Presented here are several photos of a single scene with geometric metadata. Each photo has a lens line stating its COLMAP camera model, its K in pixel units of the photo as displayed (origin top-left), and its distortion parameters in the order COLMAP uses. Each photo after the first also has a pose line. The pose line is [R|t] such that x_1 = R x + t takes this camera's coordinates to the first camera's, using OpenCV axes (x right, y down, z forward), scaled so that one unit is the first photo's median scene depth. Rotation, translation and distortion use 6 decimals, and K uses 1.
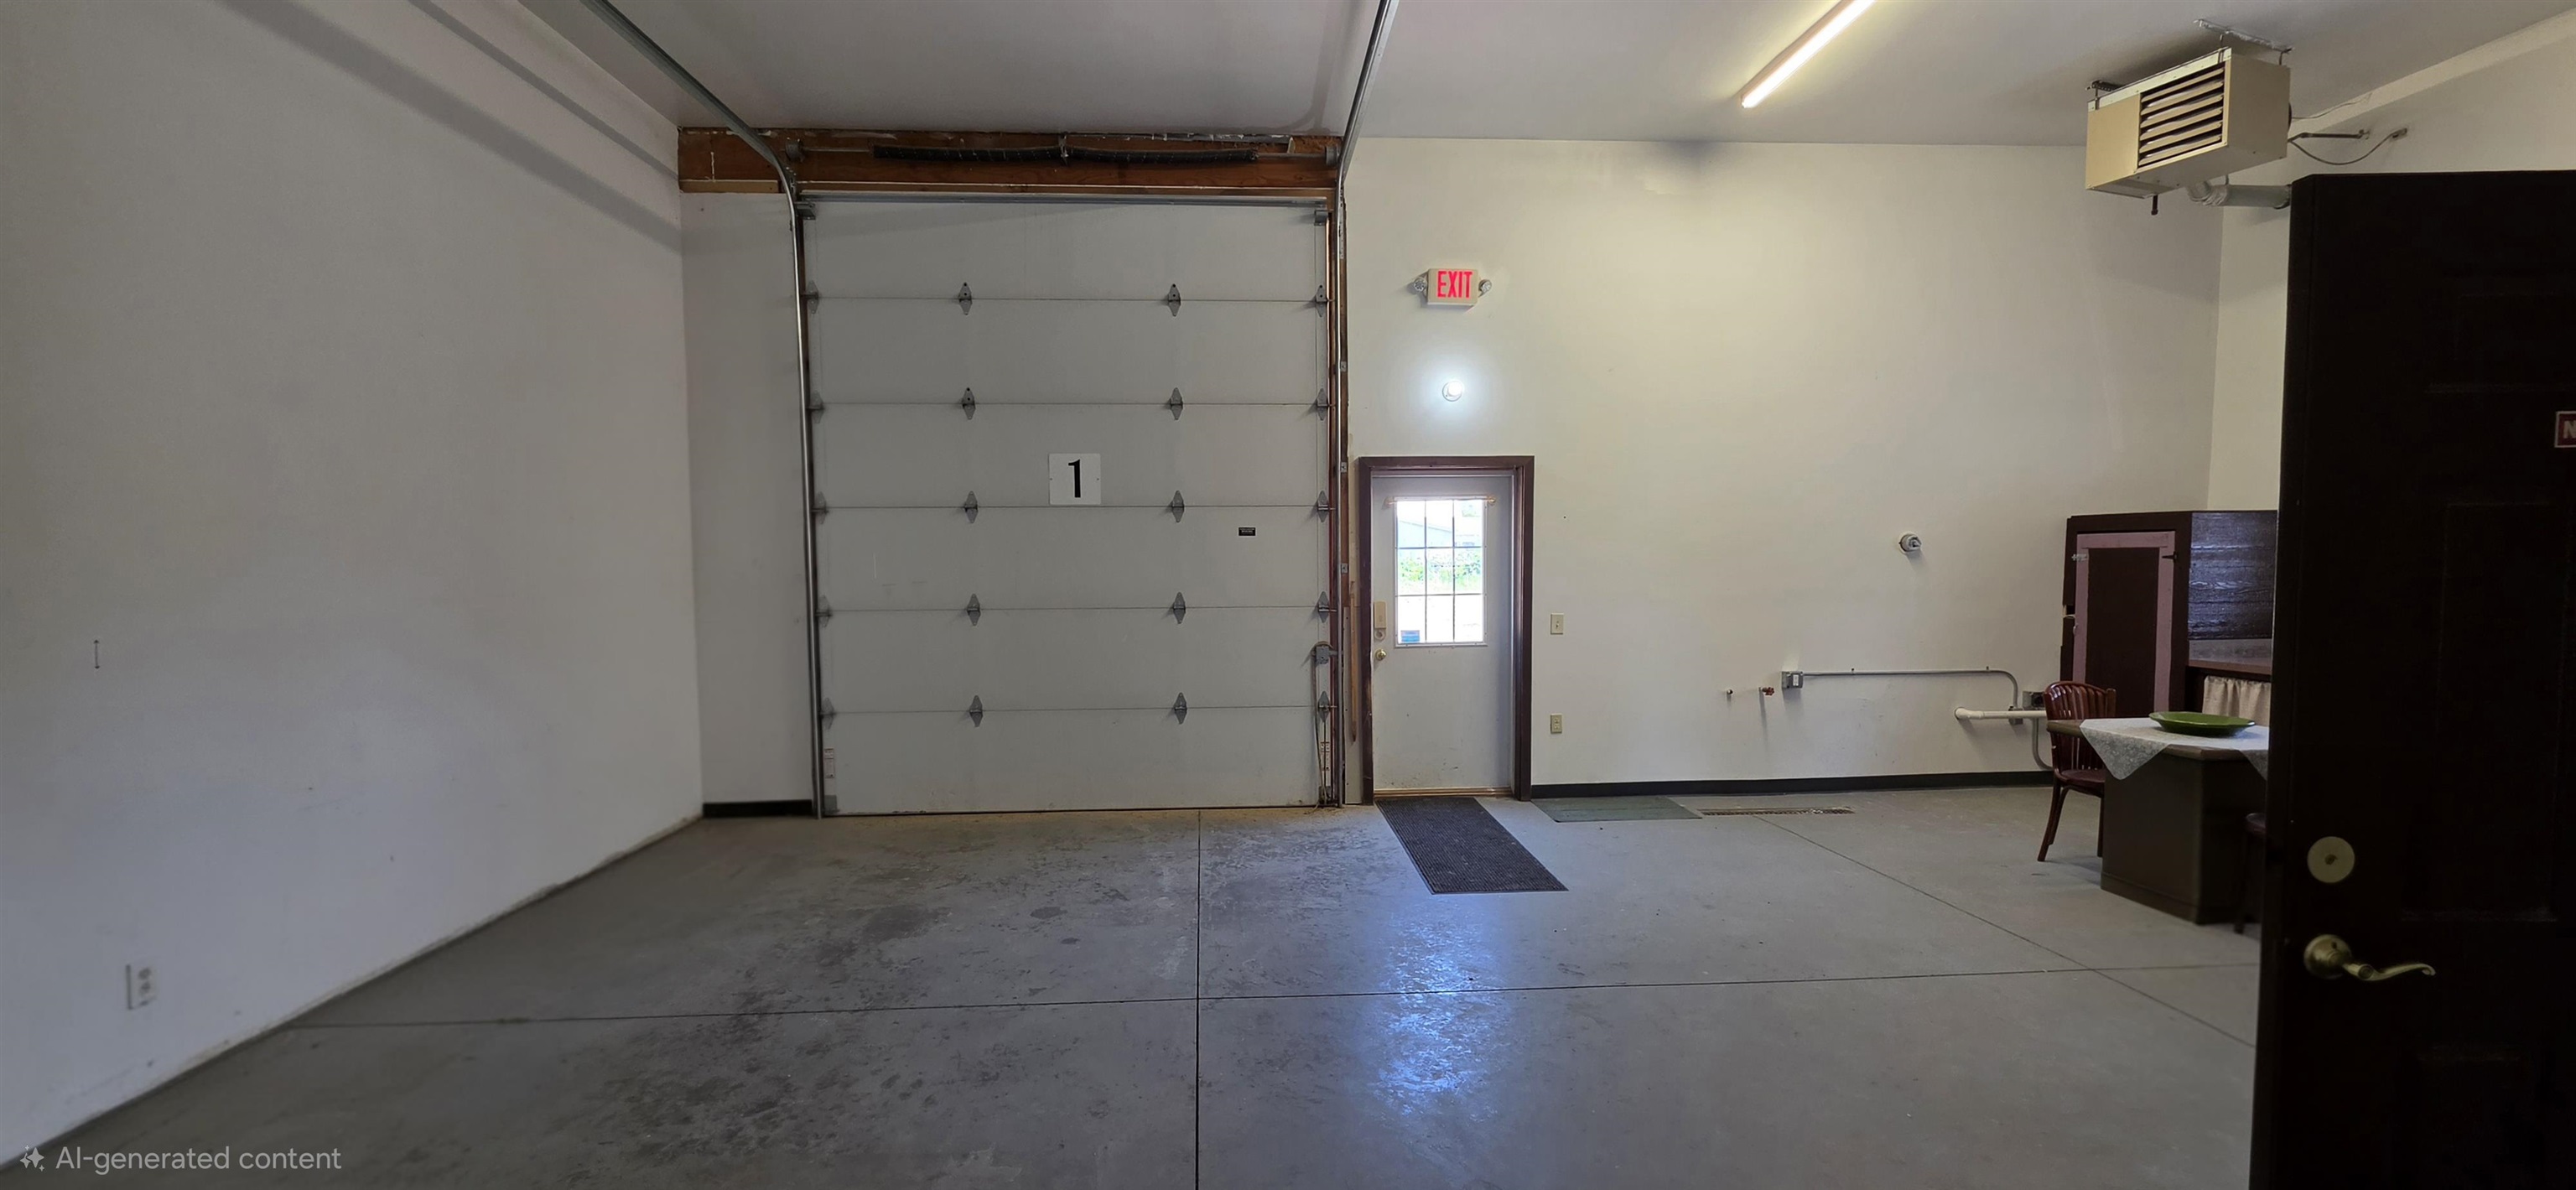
lens RADIAL K [[1027.1, 0, 1284.6], [0, 1027.1, 601.7], [0, 0, 1]] dist [0.000679, -0.000024]
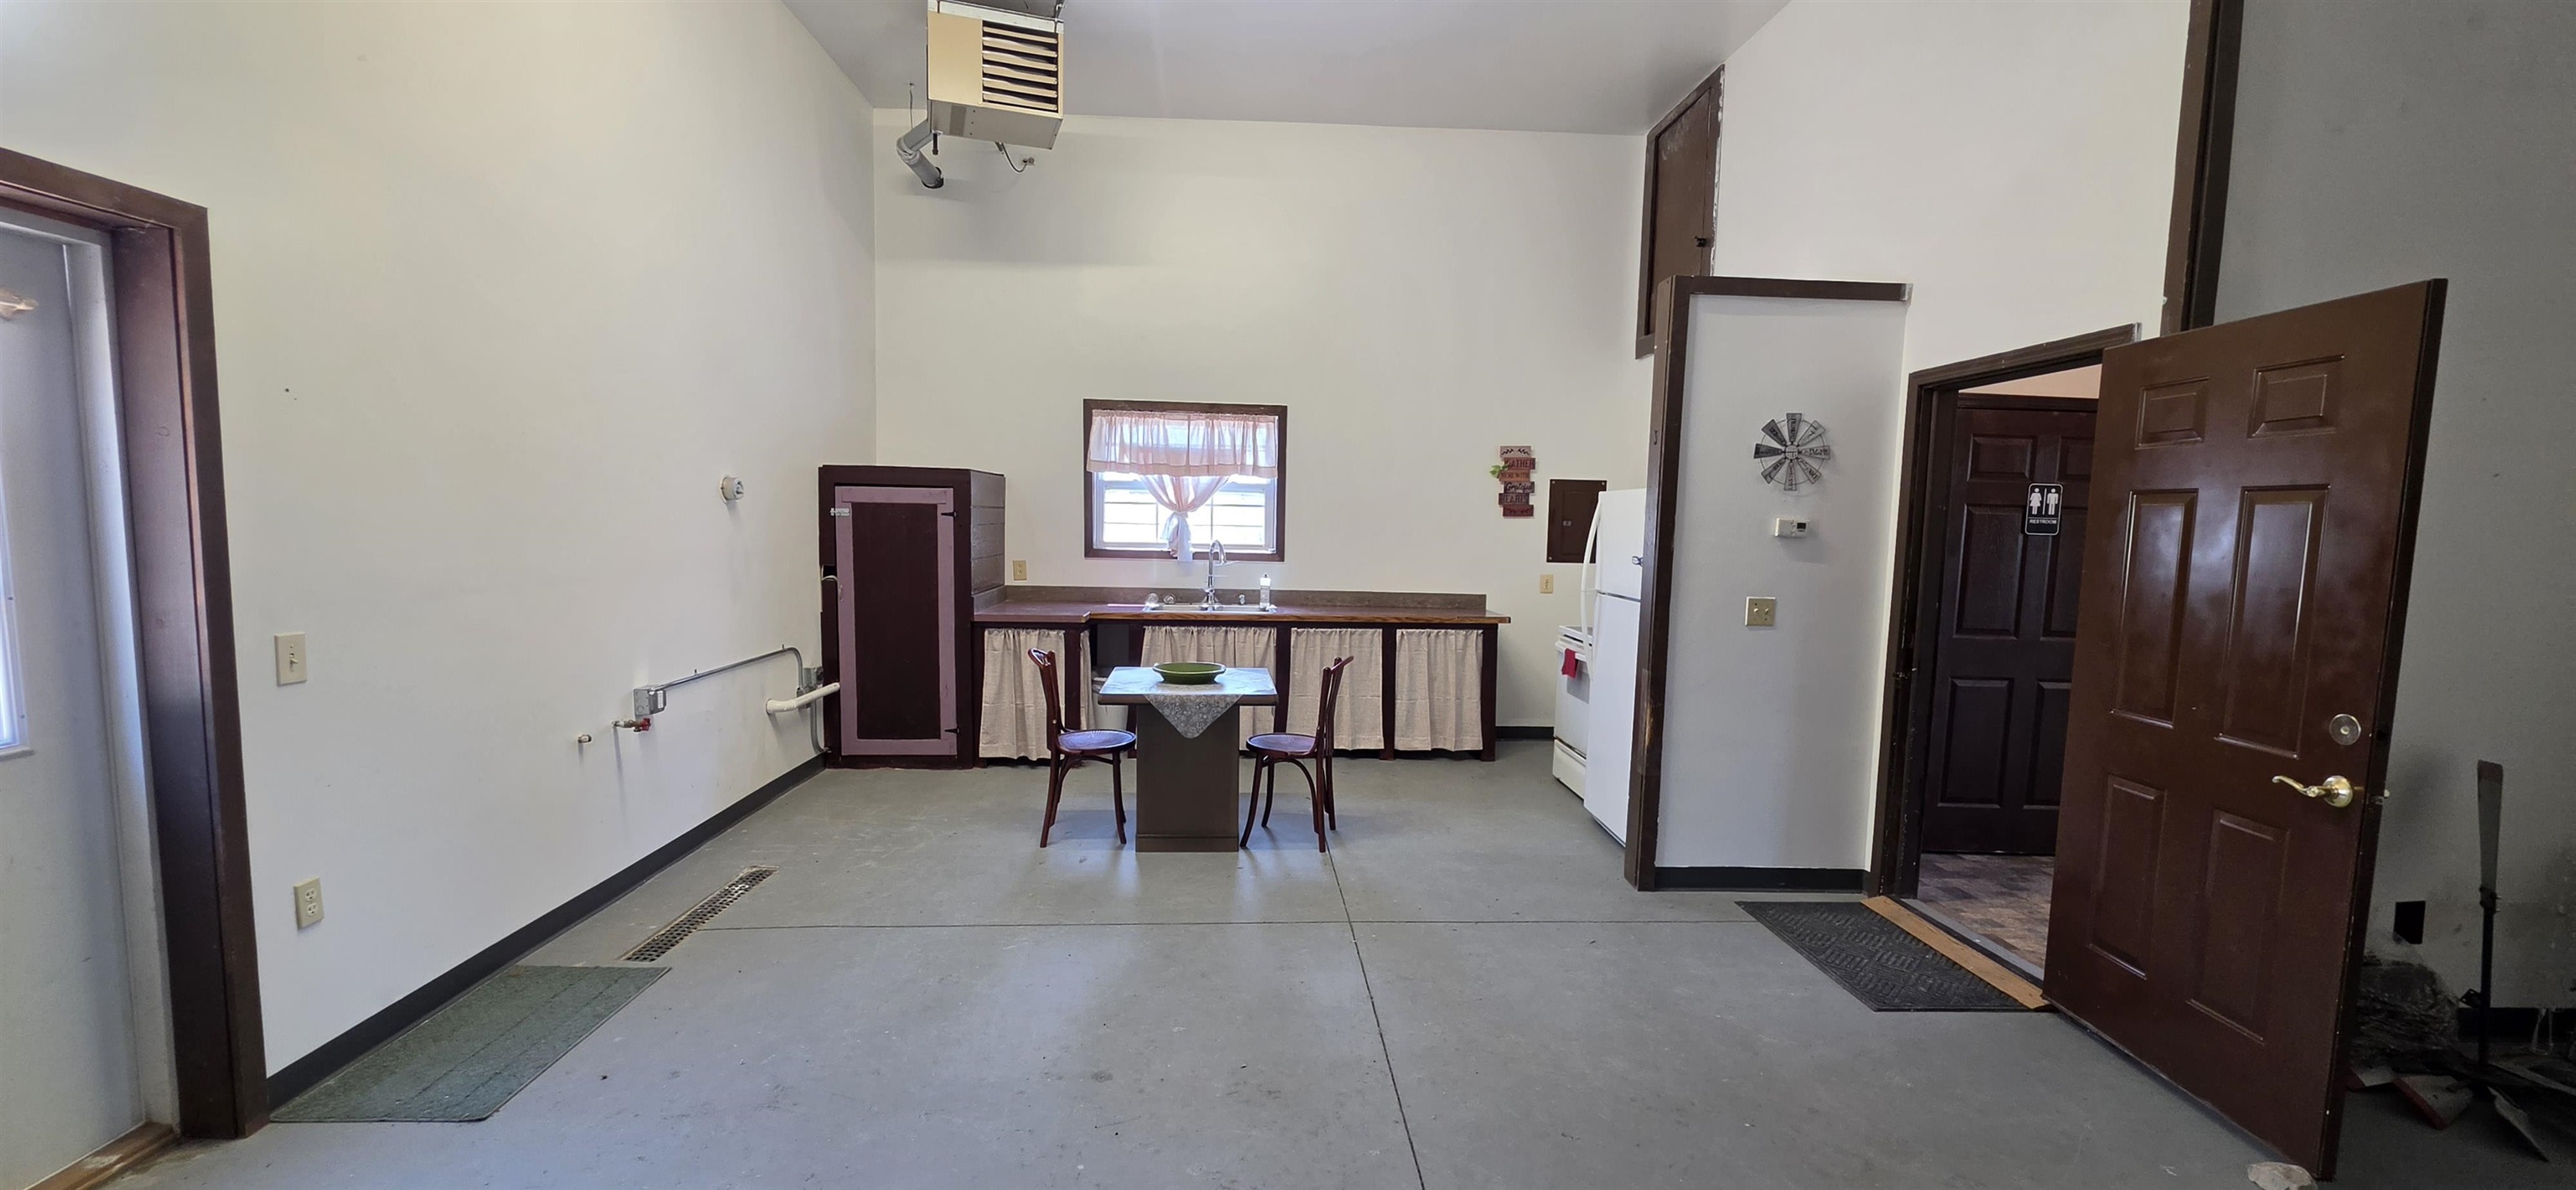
lens RADIAL K [[1027.1, 0, 1281.2], [0, 1027.1, 613.3], [0, 0, 1]] dist [0.000679, -0.000024]
pose [[0.022777, -0.081532, 0.996410, -0.123853], [0.022050, 0.996467, 0.081033, -0.019736], [-0.999497, 0.020125, 0.024495, 0.611582]]
